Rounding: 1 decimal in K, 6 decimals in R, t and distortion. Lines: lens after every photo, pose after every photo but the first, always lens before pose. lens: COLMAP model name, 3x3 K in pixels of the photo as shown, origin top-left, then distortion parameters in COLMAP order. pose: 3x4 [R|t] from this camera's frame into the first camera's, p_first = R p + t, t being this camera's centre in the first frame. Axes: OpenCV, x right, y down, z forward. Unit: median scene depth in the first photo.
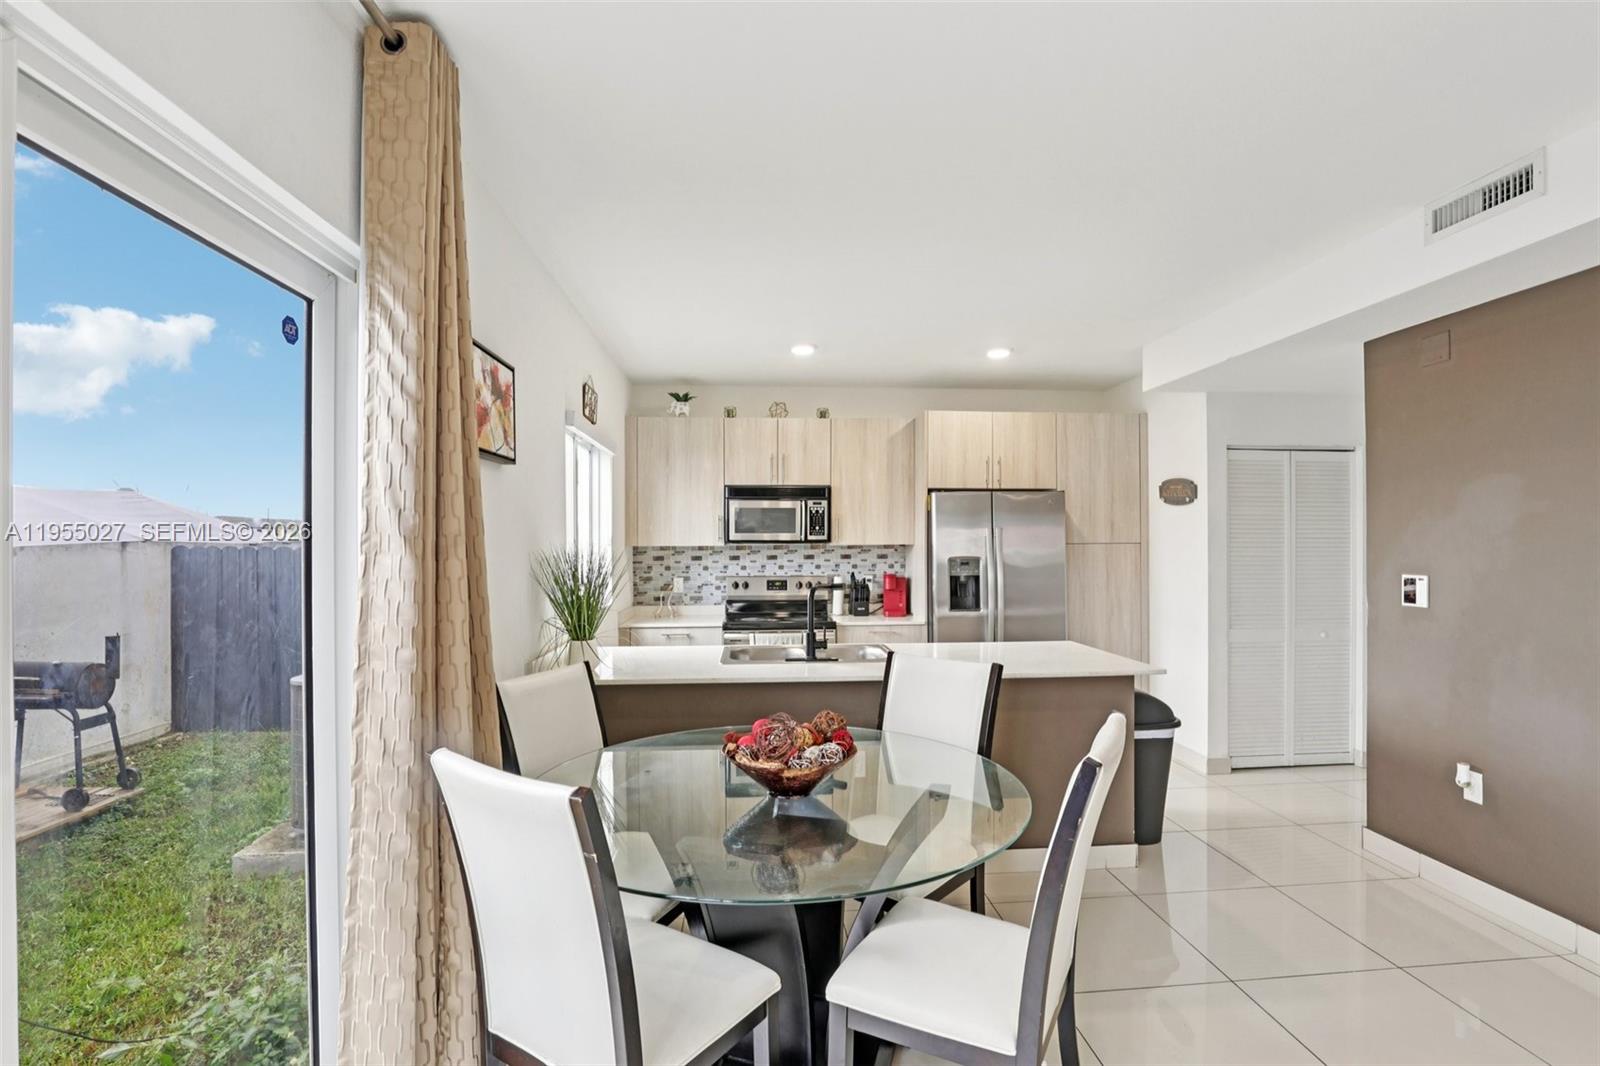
lens RADIAL K [[736.7, 0, 805.0], [0, 736.7, 542.1], [0, 0, 1]] dist [-0.036204, 0.007942]
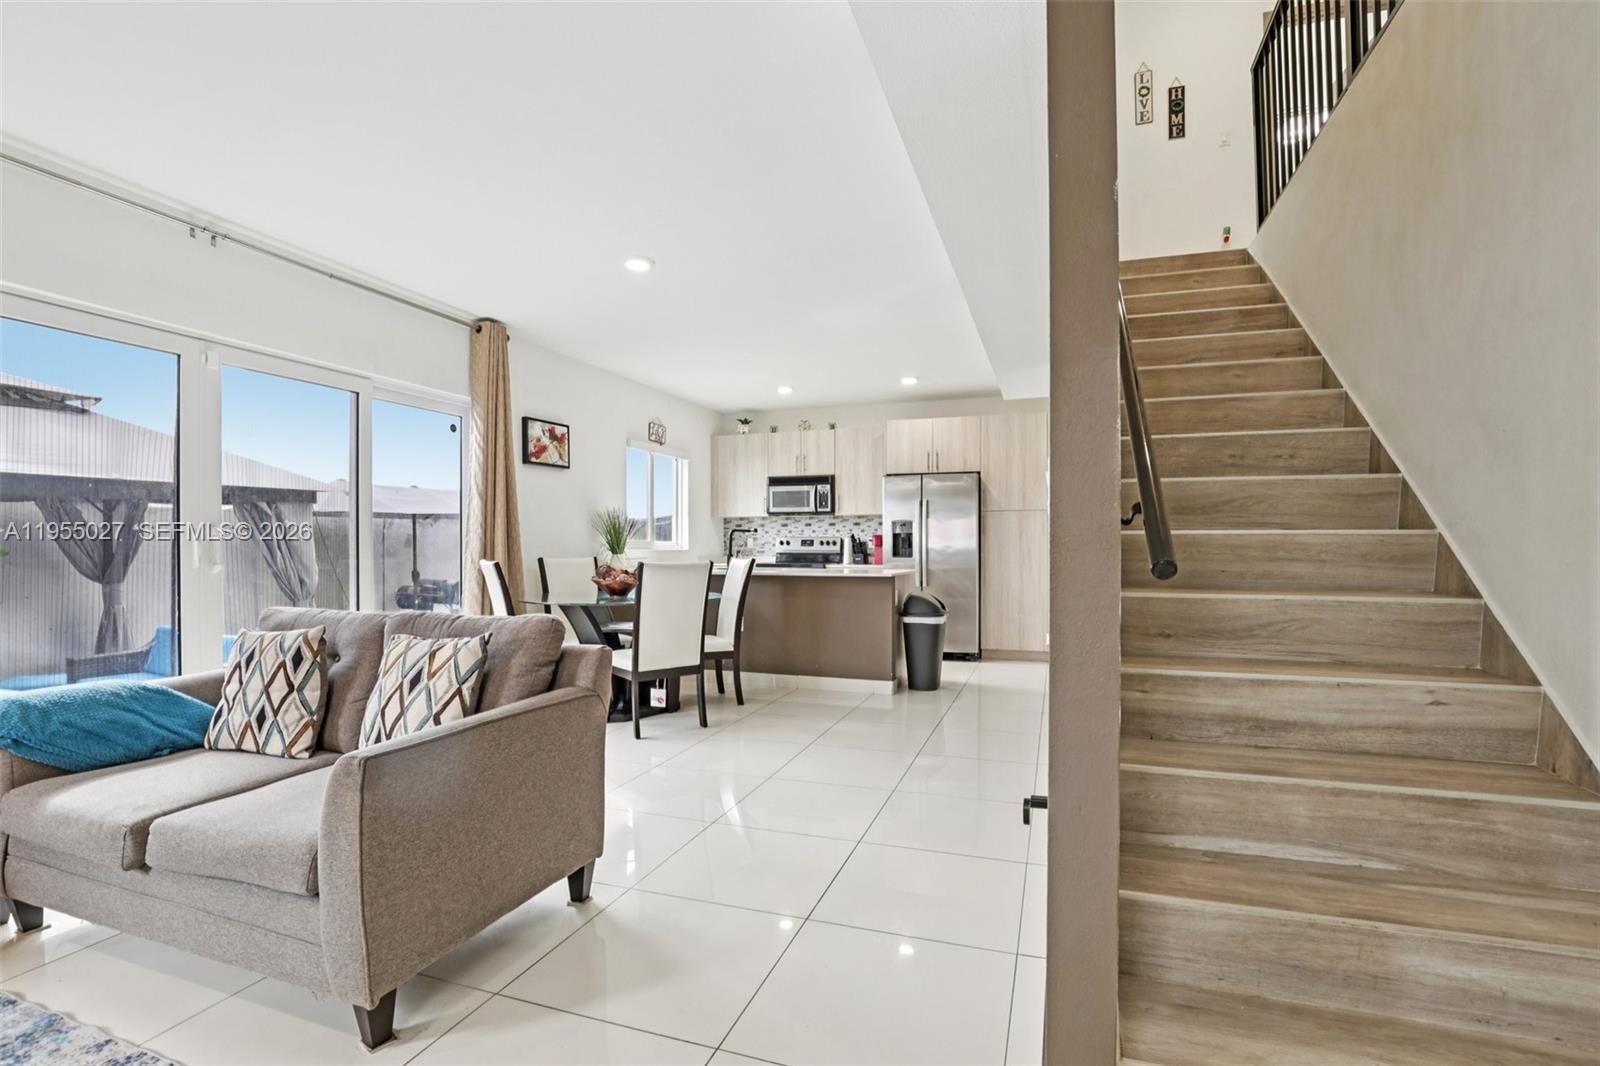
lens RADIAL K [[736.7, 0, 812.4], [0, 736.7, 550.8], [0, 0, 1]] dist [-0.036204, 0.007942]
pose [[0.919459, 0.005951, -0.393142, 0.586028], [-0.000815, 0.999912, 0.013228, 0.057072], [0.393186, -0.011842, 0.919383, -0.386249]]
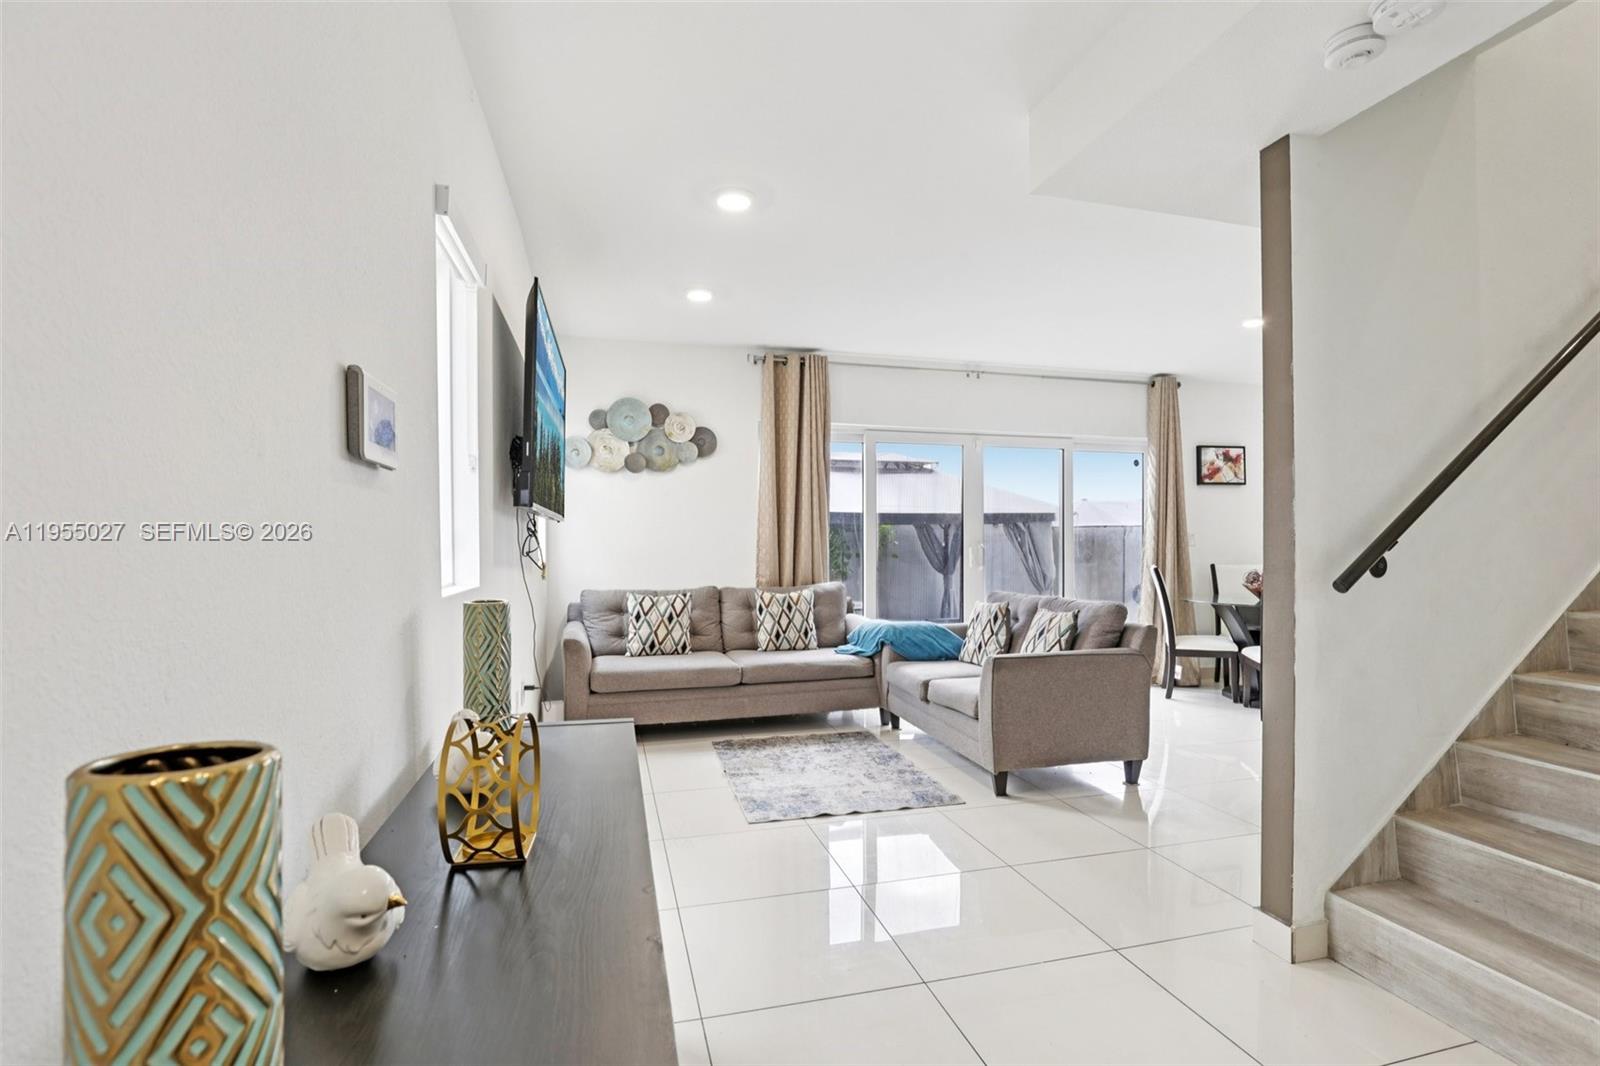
lens RADIAL K [[767.8, 0, 809.5], [0, 767.8, 544.3], [0, 0, 1]] dist [-0.025906, 0.000207]
pose [[0.187366, 0.002527, -0.982287, 0.944034], [0.004660, 0.999983, 0.003461, 0.040464], [0.982279, -0.005226, 0.187352, -0.477996]]
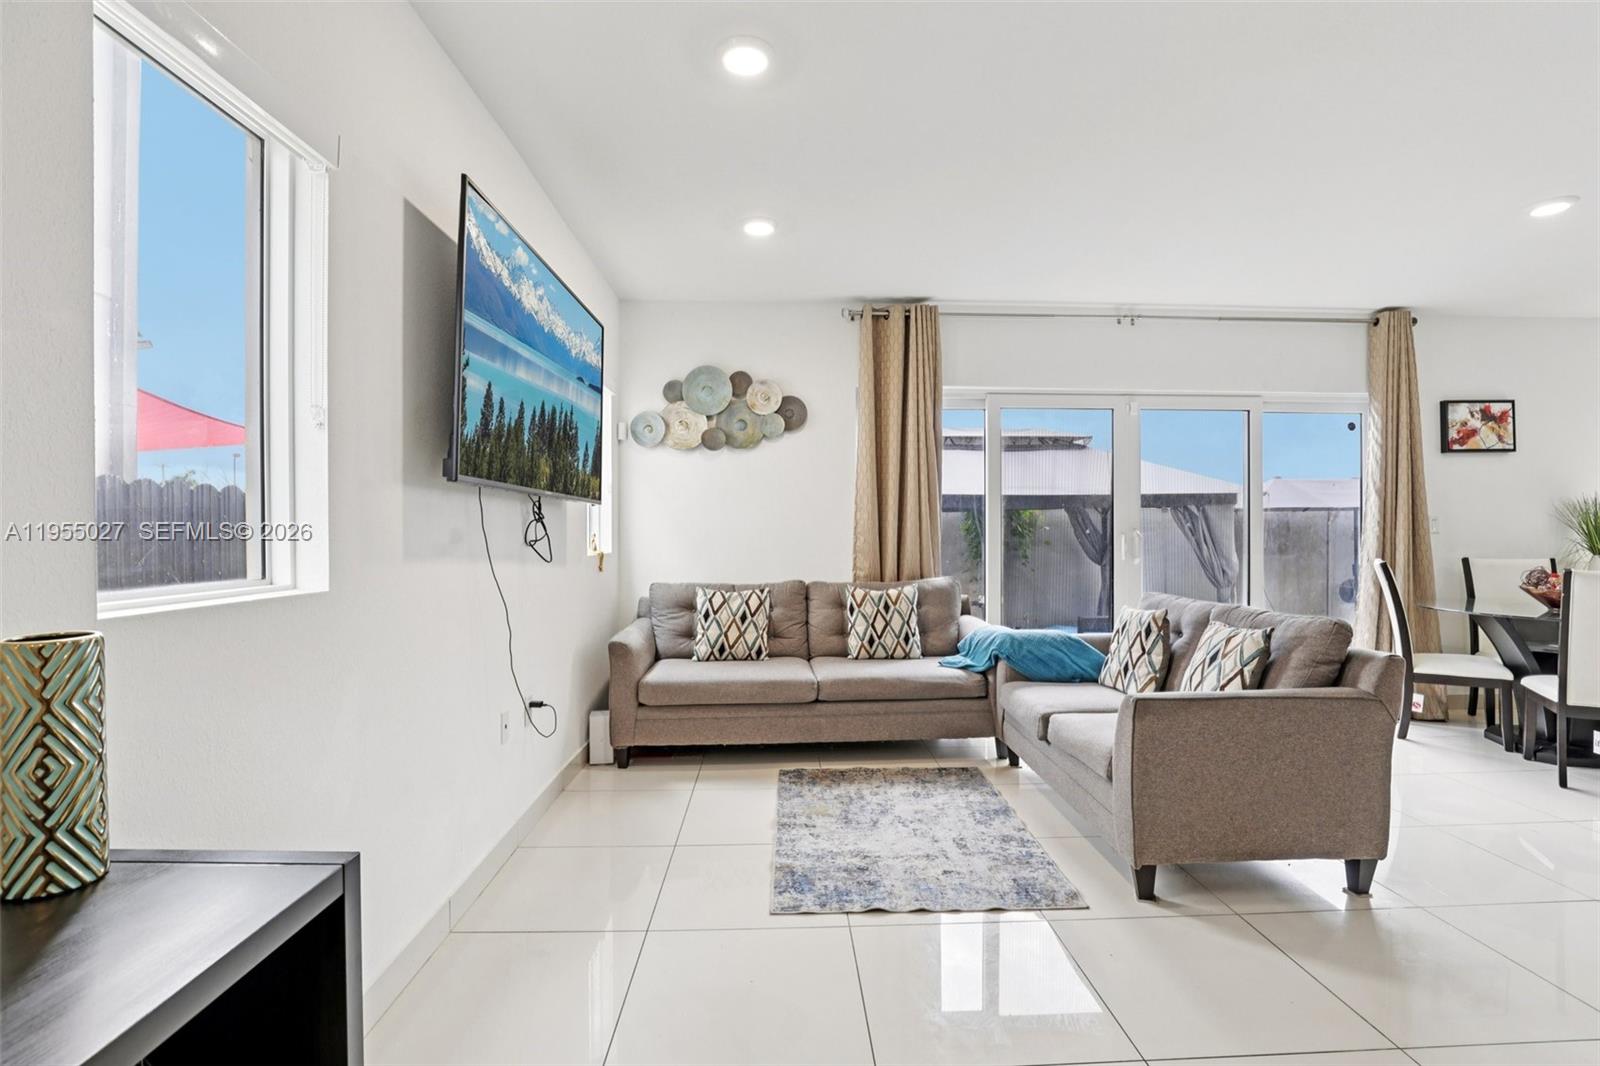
lens RADIAL K [[736.7, 0, 805.5], [0, 736.7, 533.3], [0, 0, 1]] dist [-0.036204, 0.007942]
pose [[-0.039363, 0.004445, -0.999215, 0.753814], [0.005949, 0.999973, 0.004214, 0.041880], [0.999207, -0.005778, -0.039389, -0.370944]]
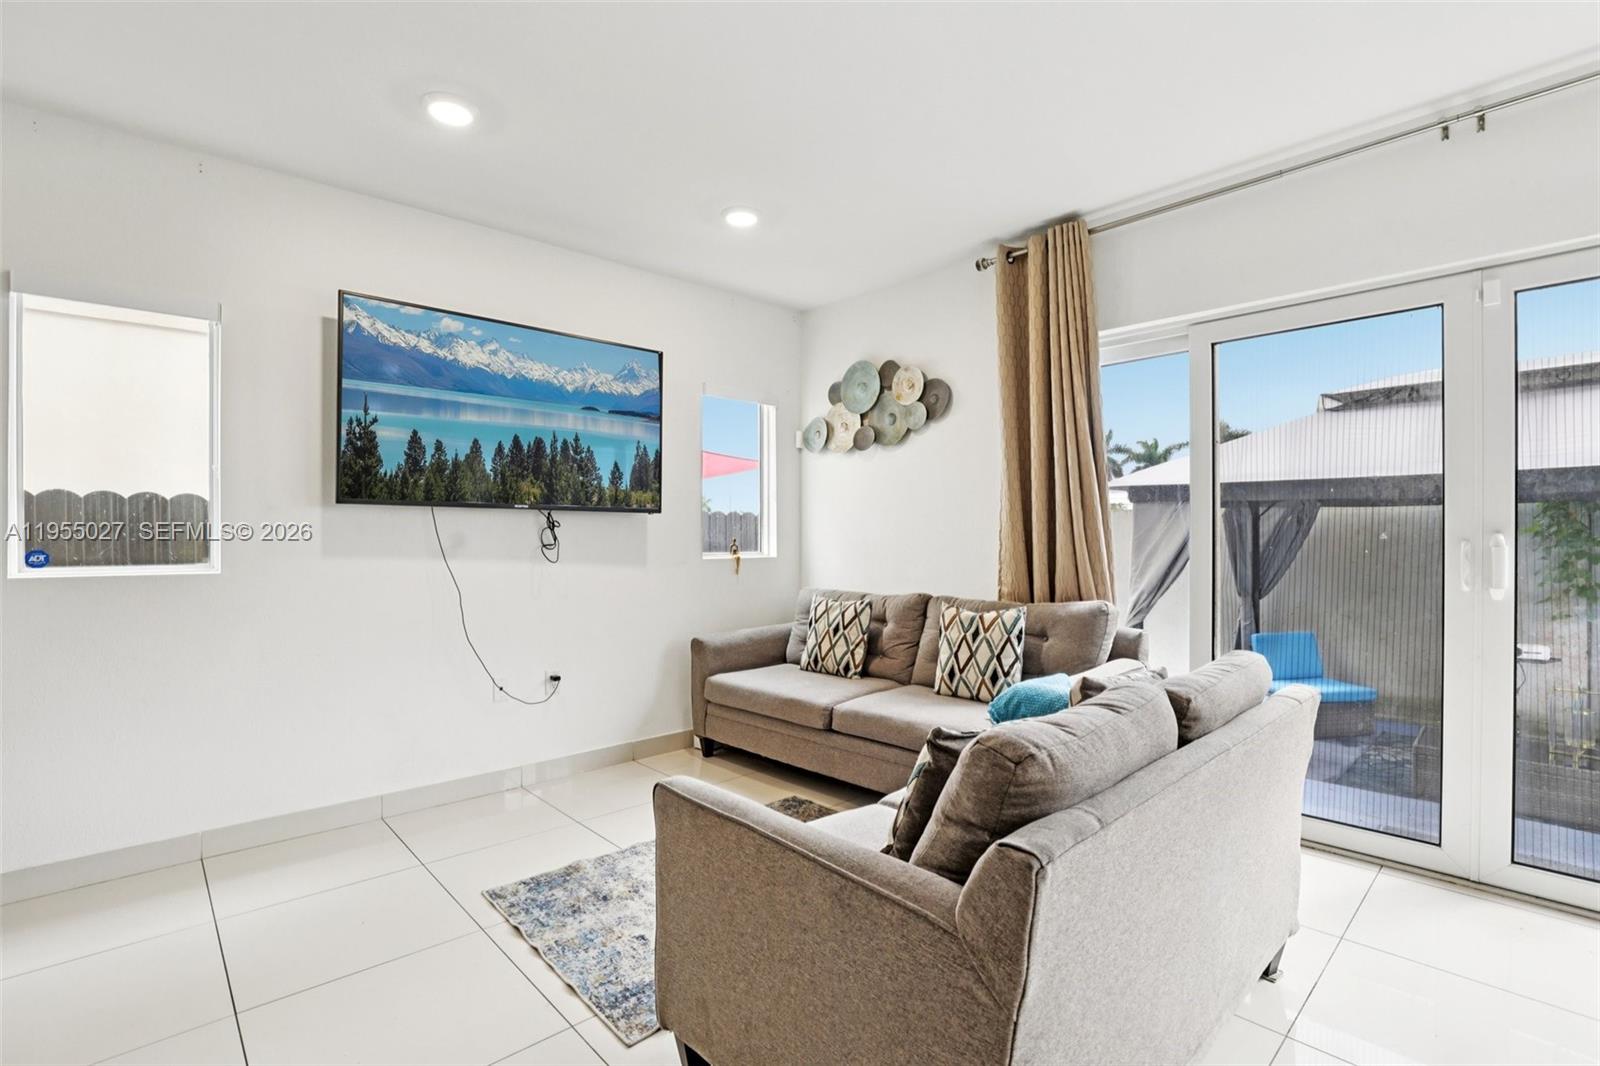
lens RADIAL K [[736.7, 0, 802.4], [0, 736.7, 538.6], [0, 0, 1]] dist [-0.036204, 0.007942]
pose [[-0.785879, 0.010106, -0.618297, 0.446293], [0.011201, 0.999935, 0.002108, 0.042435], [0.618279, -0.005269, -0.785941, 0.090019]]
